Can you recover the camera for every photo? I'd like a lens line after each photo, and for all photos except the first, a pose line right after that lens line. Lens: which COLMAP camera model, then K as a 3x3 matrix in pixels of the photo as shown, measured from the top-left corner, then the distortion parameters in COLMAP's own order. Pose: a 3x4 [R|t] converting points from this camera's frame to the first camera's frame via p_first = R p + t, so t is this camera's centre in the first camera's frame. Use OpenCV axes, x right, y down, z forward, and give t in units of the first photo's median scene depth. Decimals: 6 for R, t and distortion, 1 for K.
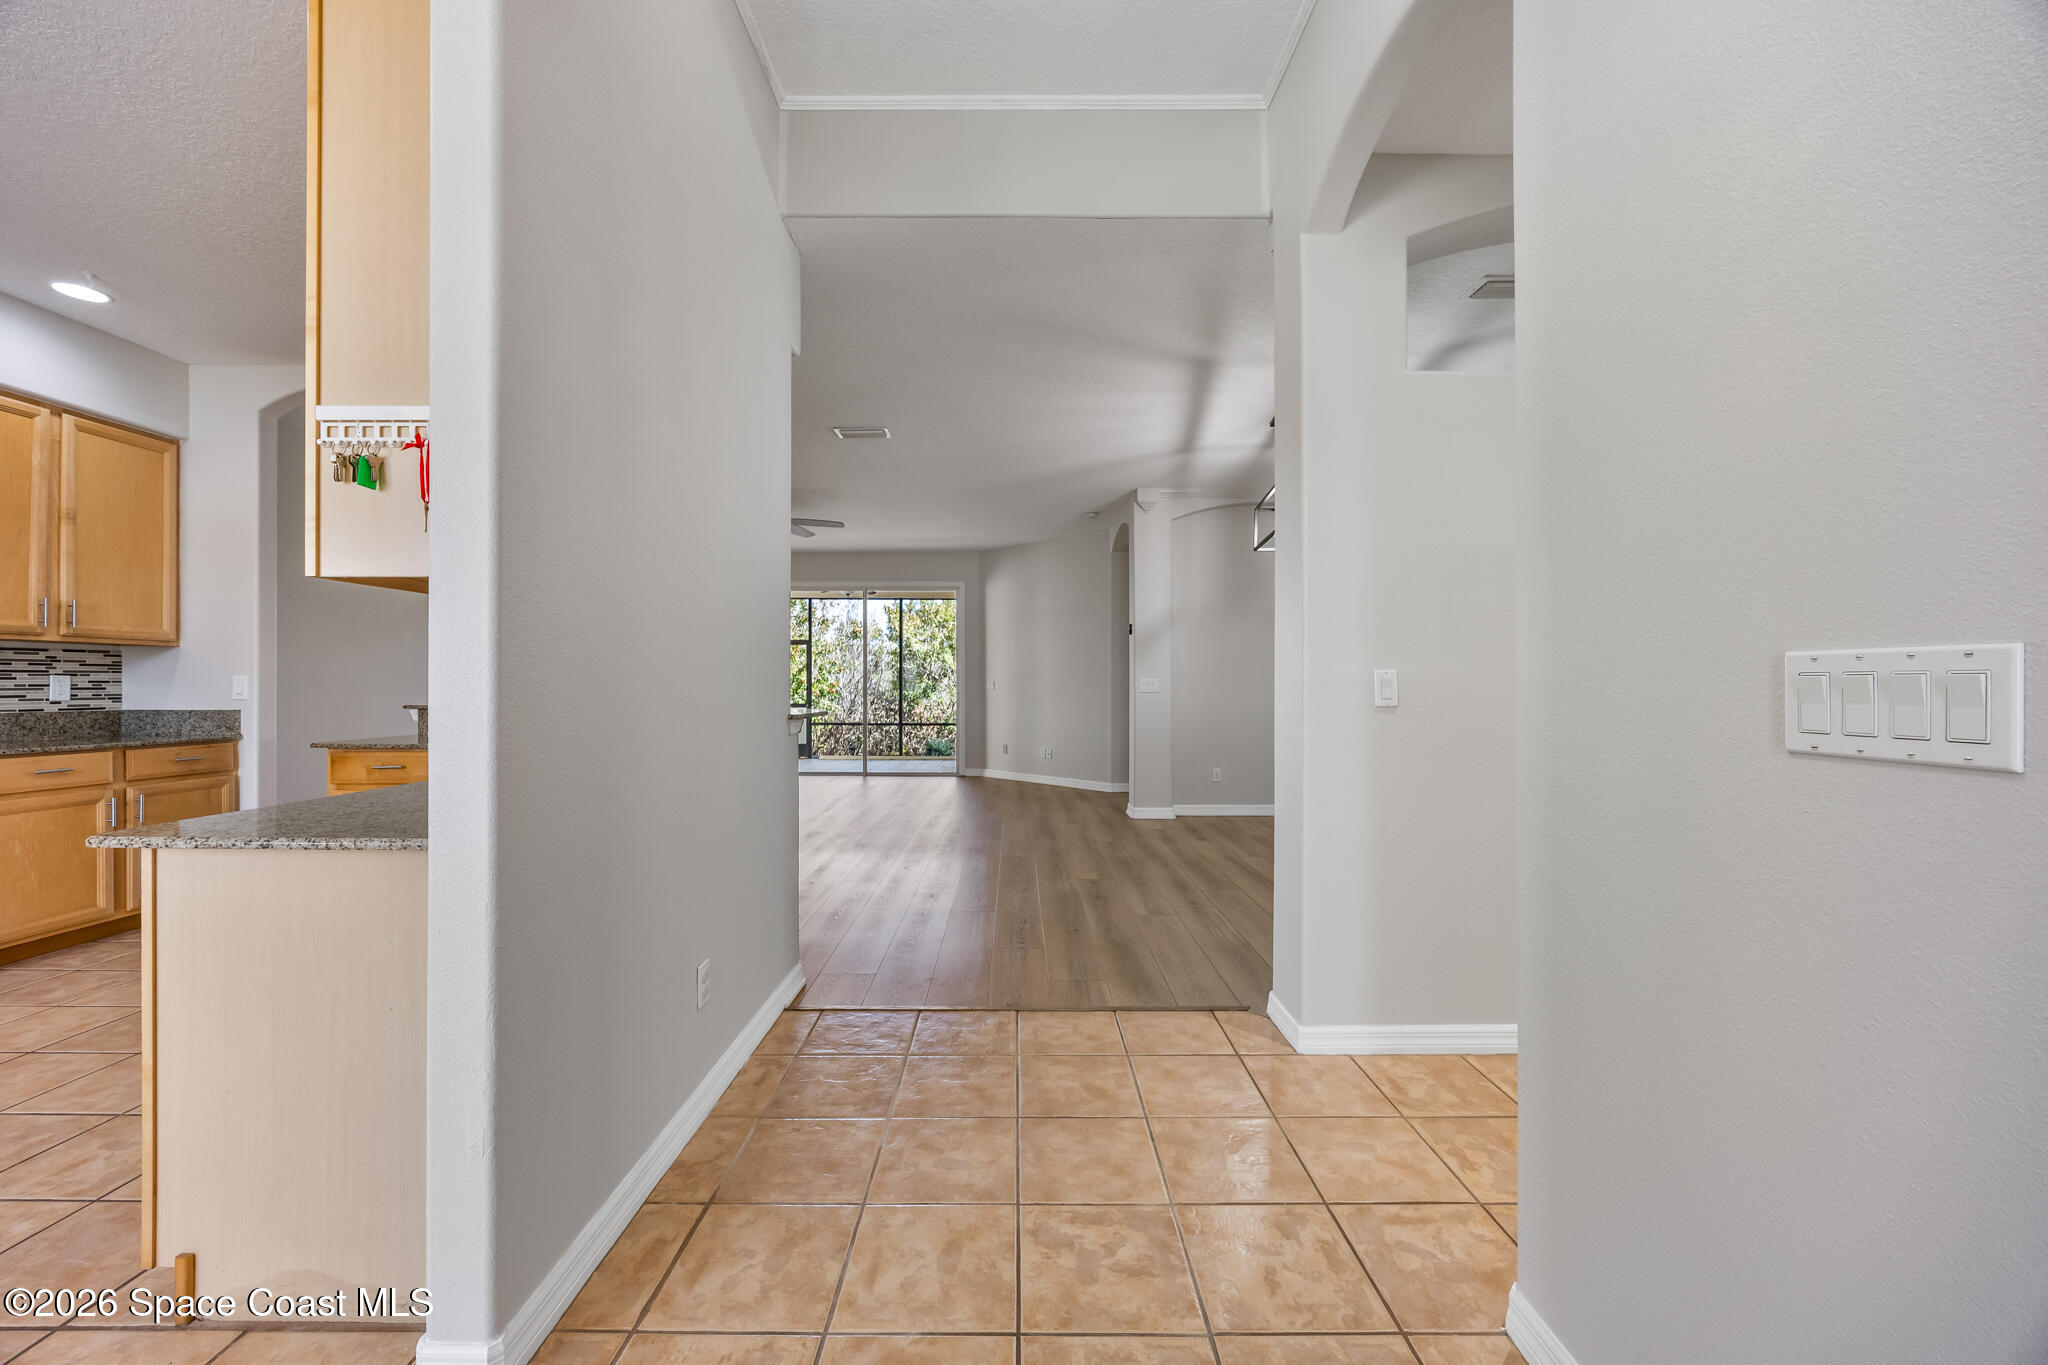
lens RADIAL K [[787.7, 0, 1045.0], [0, 787.7, 683.6], [0, 0, 1]] dist [-0.004185, -0.000286]
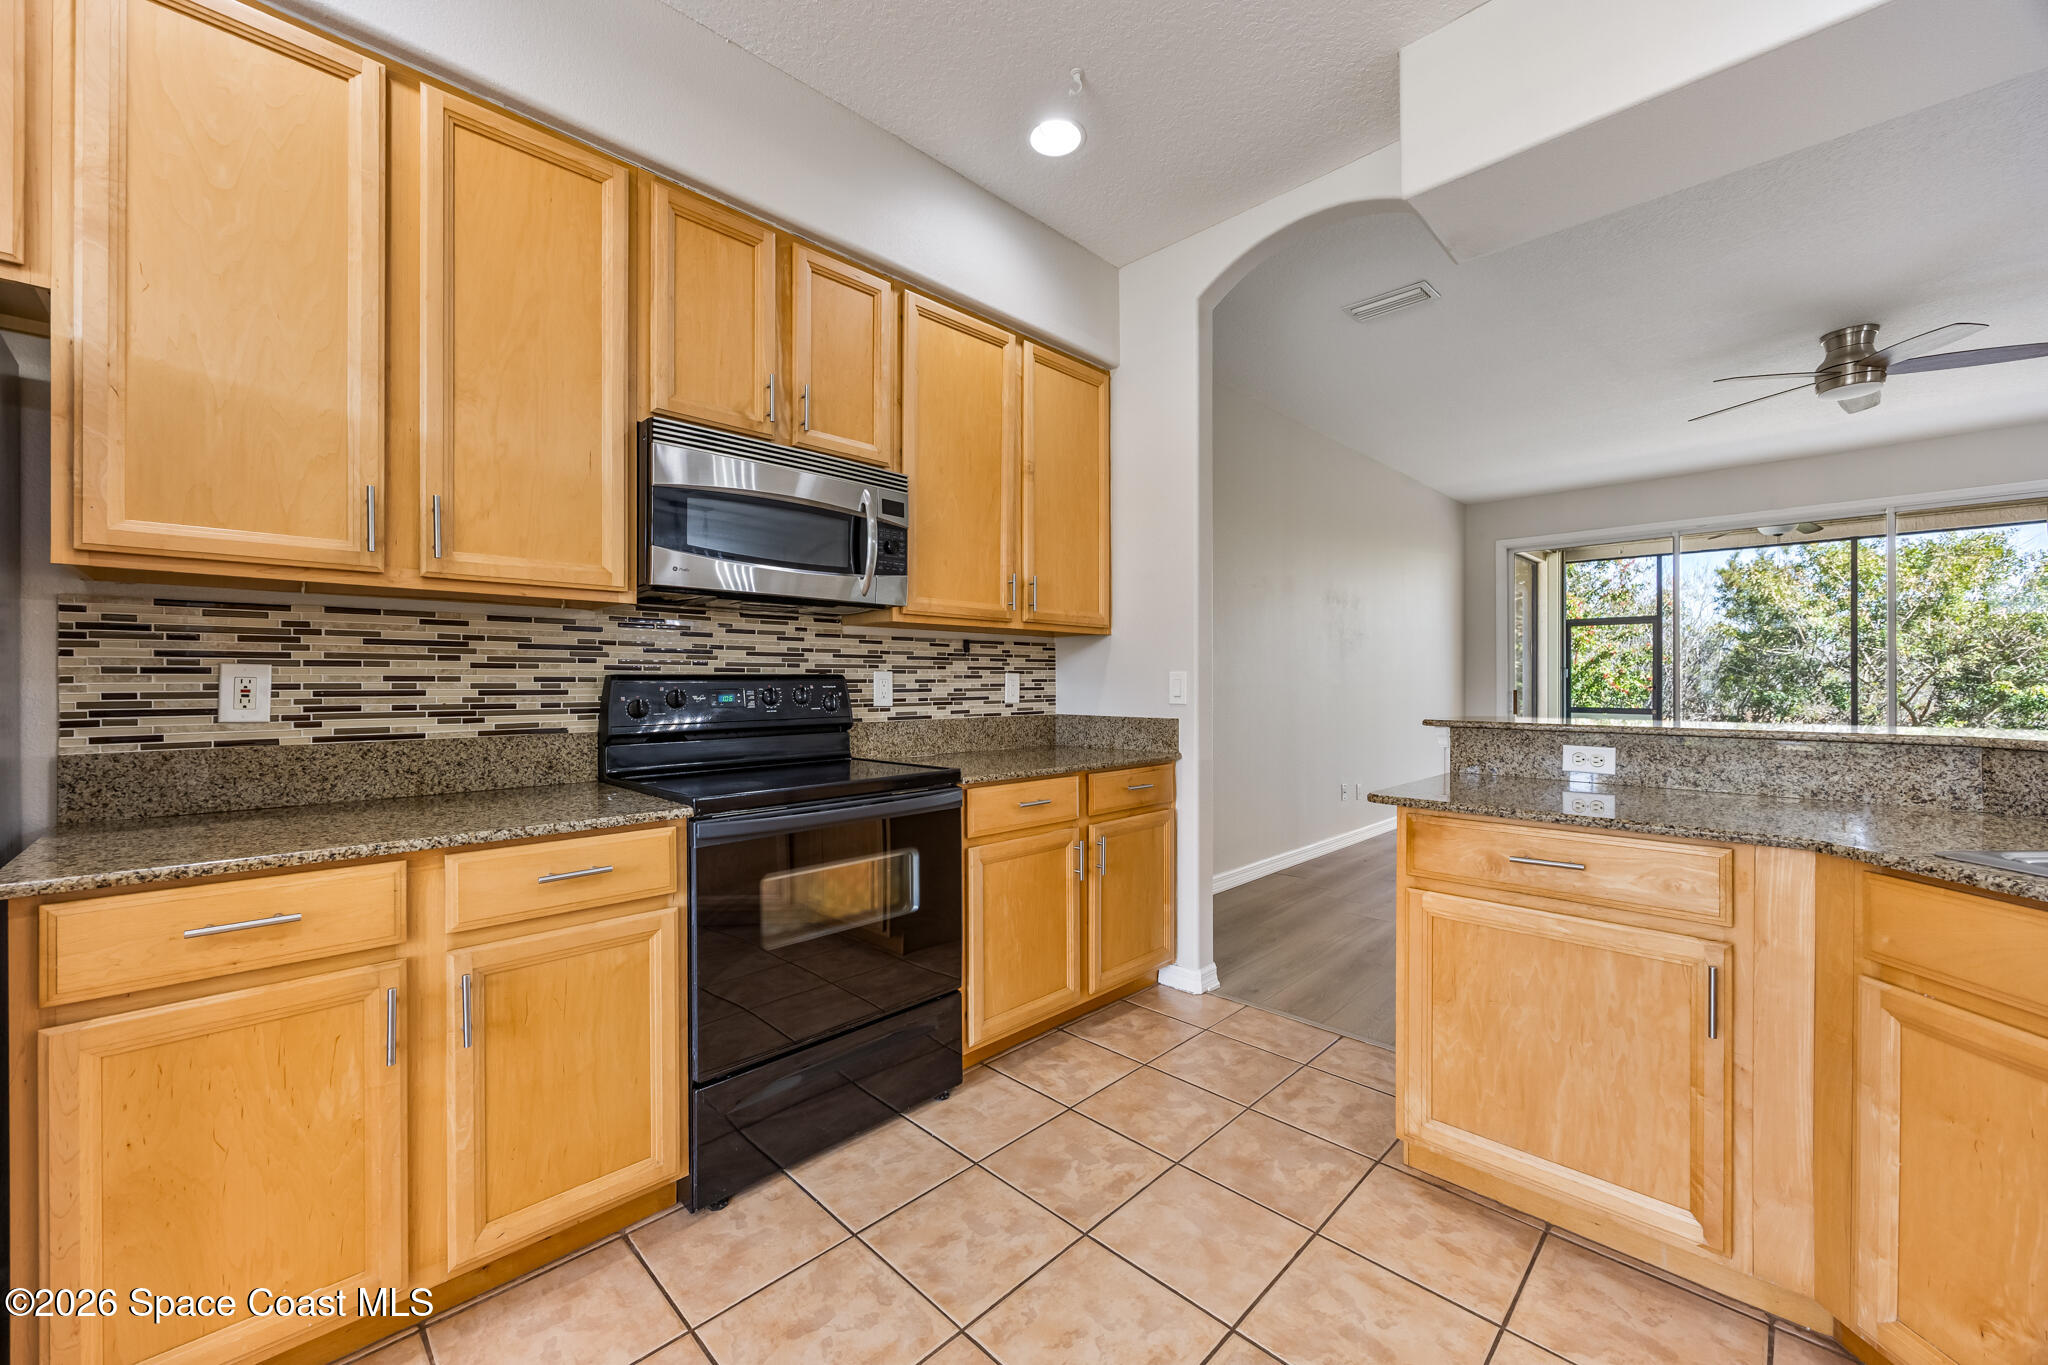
lens RADIAL K [[787.7, 0, 1019.3], [0, 787.7, 673.2], [0, 0, 1]] dist [-0.004185, -0.000286]
pose [[0.703928, -0.011393, -0.710180, -0.650456], [0.005810, 0.999930, -0.010283, -0.001696], [0.710248, 0.003112, 0.703945, 0.407253]]
